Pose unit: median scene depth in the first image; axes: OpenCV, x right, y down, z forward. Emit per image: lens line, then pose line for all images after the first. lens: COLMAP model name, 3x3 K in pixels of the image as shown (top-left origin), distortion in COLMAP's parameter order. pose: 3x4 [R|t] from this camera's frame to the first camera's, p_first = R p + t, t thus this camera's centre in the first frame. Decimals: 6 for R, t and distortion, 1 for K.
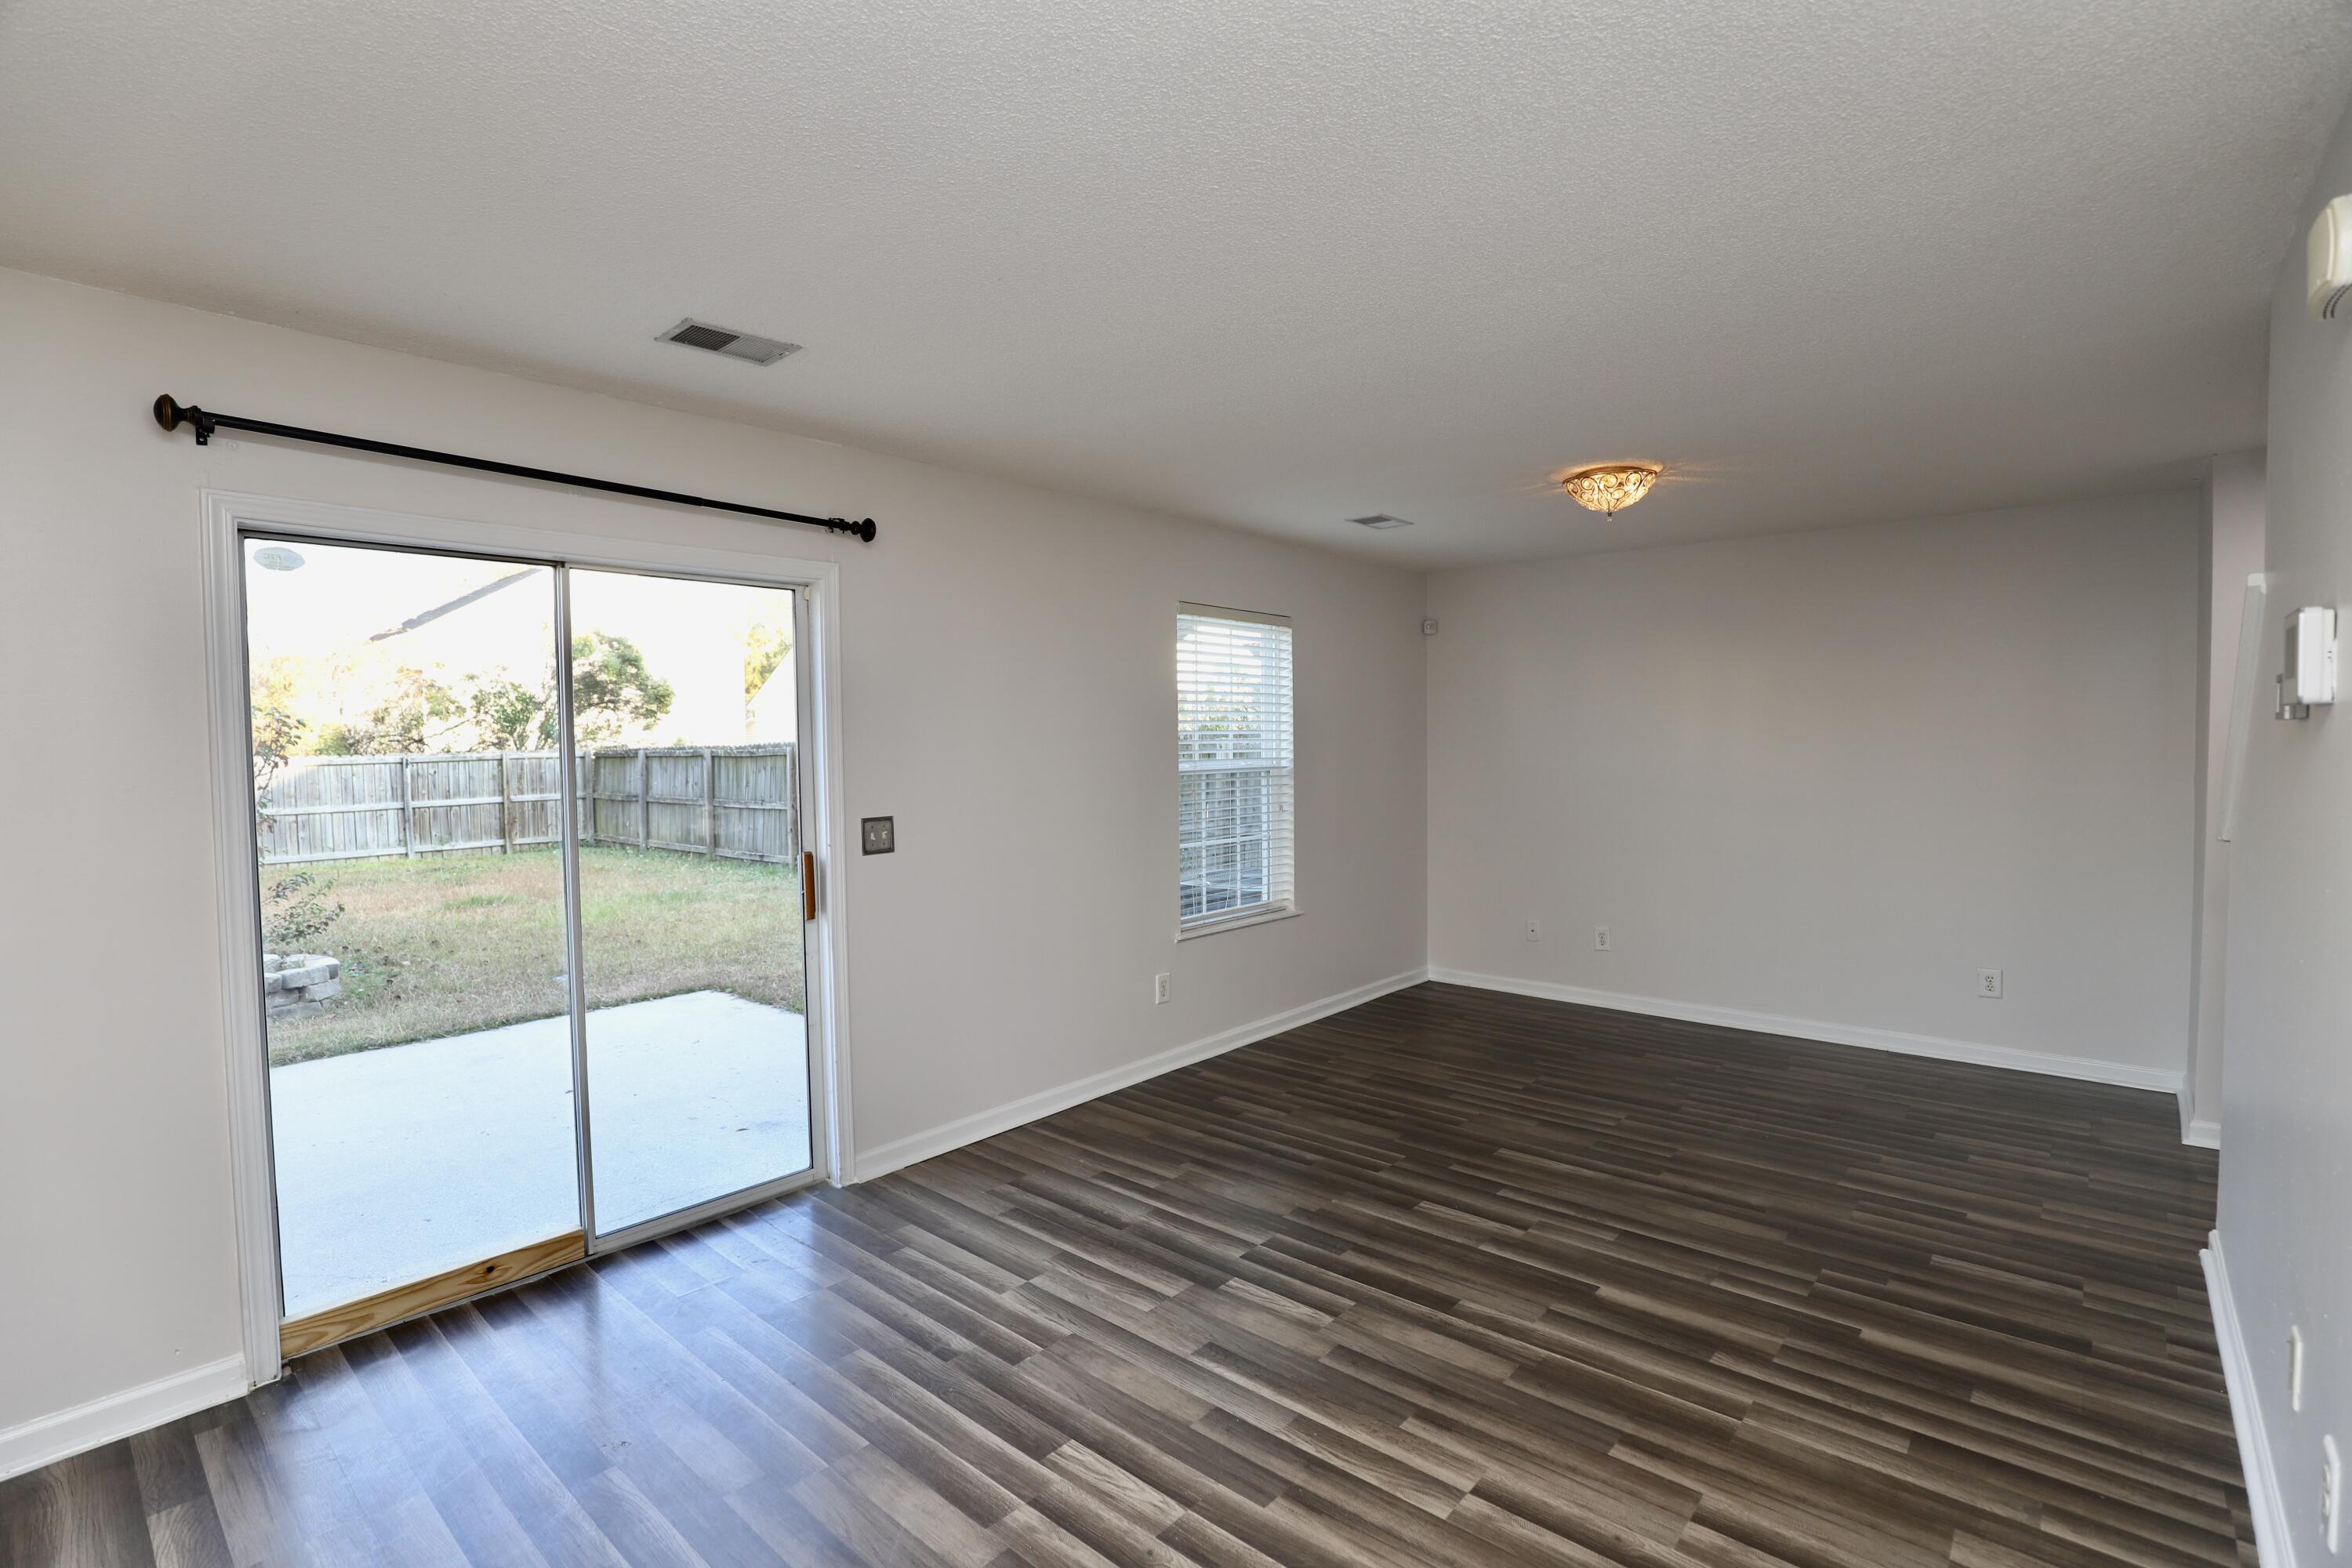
lens RADIAL K [[1082.3, 0, 1173.7], [0, 1082.3, 780.1], [0, 0, 1]] dist [-0.036773, 0.007279]
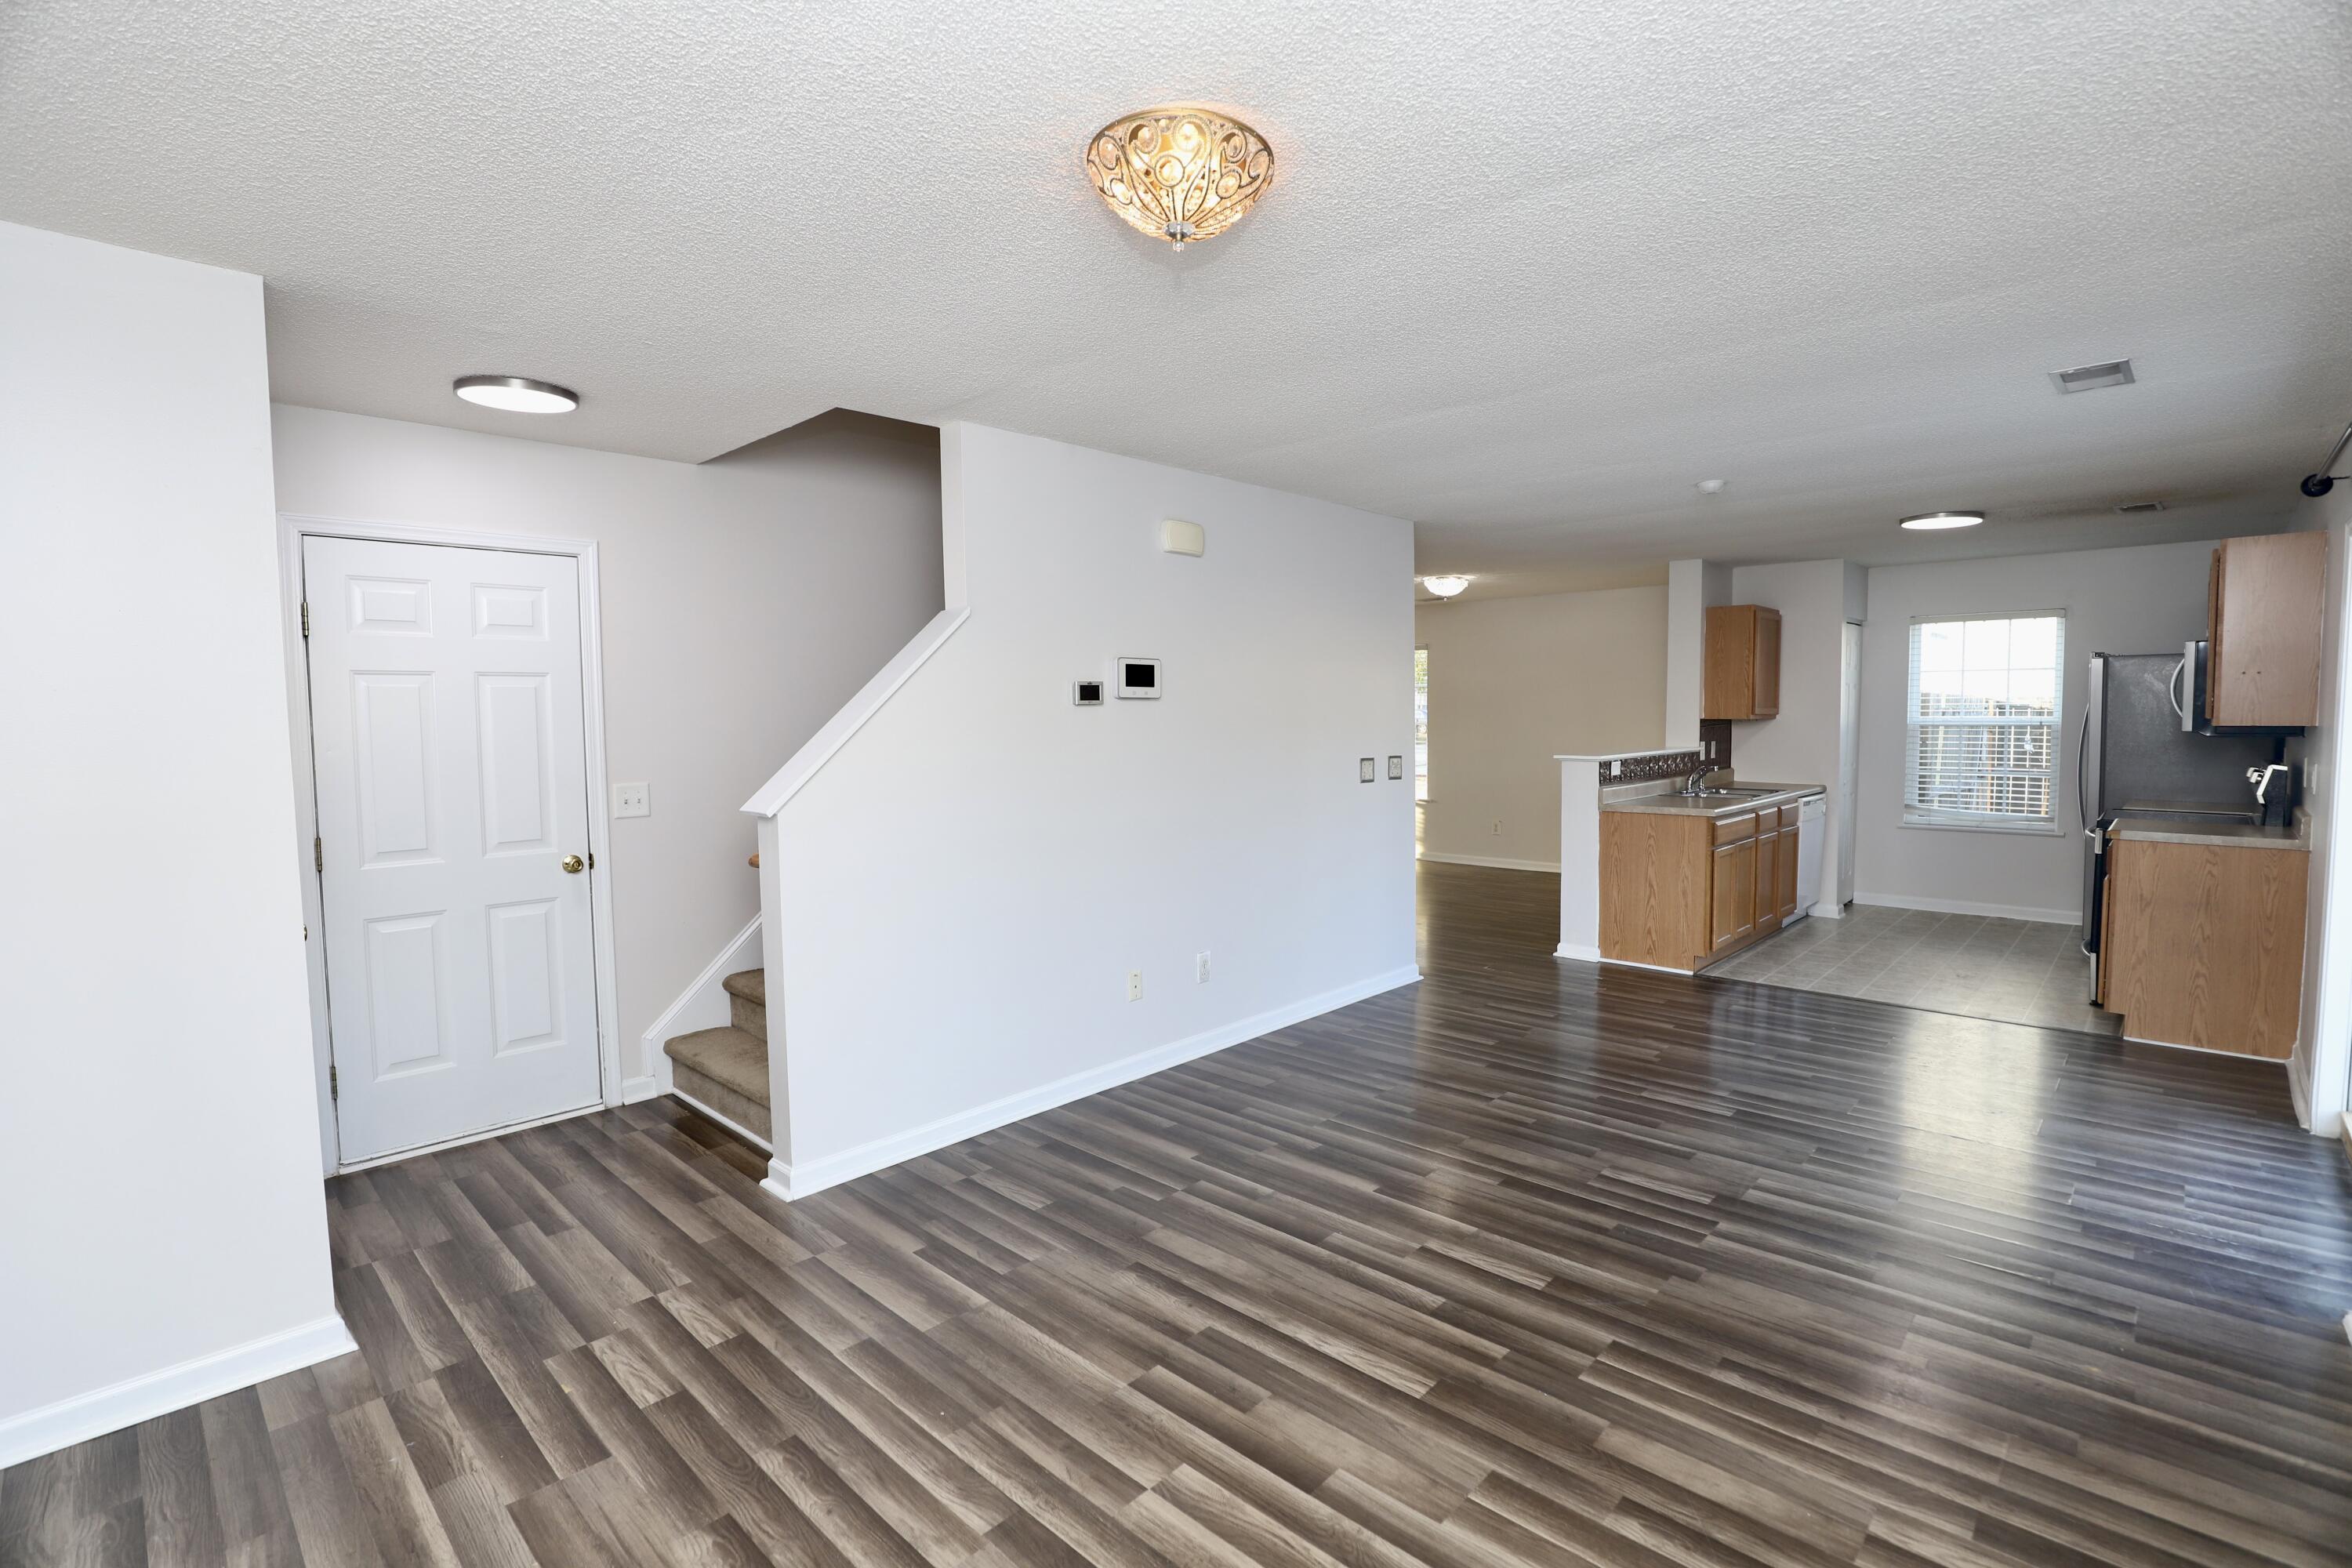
lens RADIAL K [[1082.3, 0, 1173.7], [0, 1082.3, 780.1], [0, 0, 1]] dist [-0.036773, 0.007279]
pose [[-0.998776, 0.017655, 0.046201, 0.450722], [0.022283, 0.994571, 0.101643, -0.066853], [-0.044156, 0.102548, -0.993748, 1.722393]]
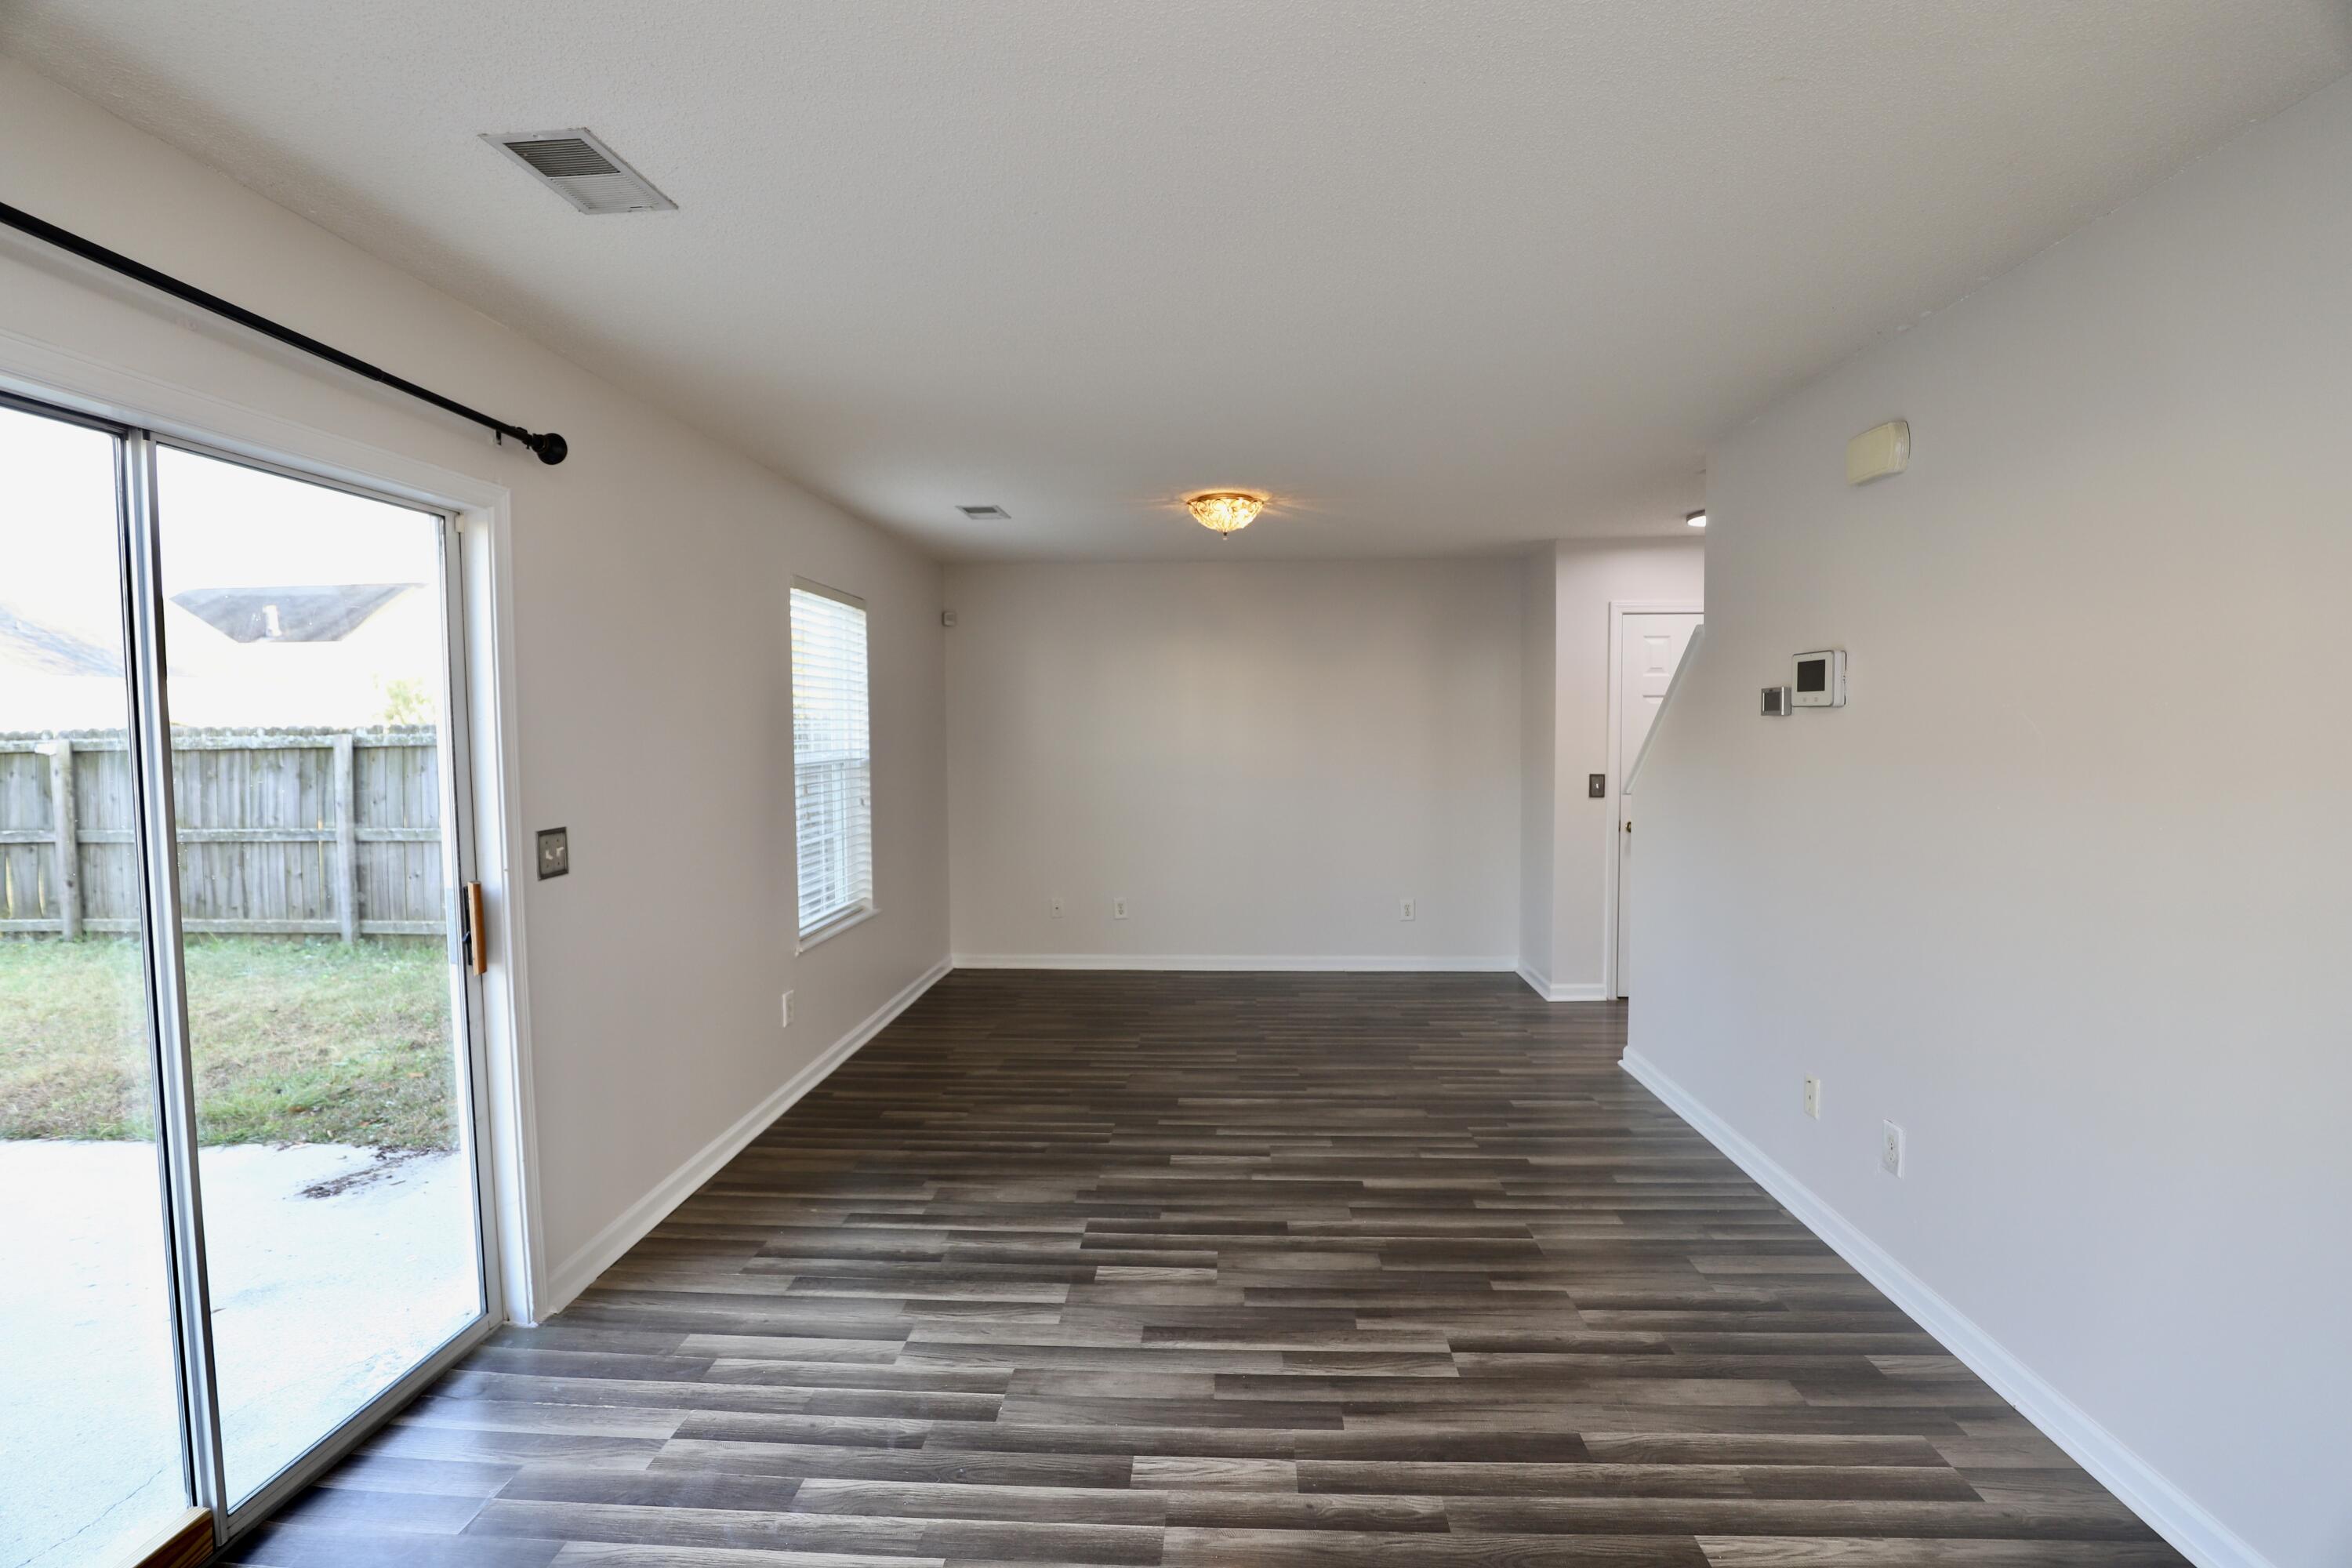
lens RADIAL K [[1082.3, 0, 1173.7], [0, 1082.3, 780.1], [0, 0, 1]] dist [-0.036773, 0.007279]
pose [[0.784599, -0.028575, 0.619344, -0.415268], [0.024785, 0.999584, 0.014721, -0.000594], [-0.619507, 0.003800, 0.784982, 0.145494]]
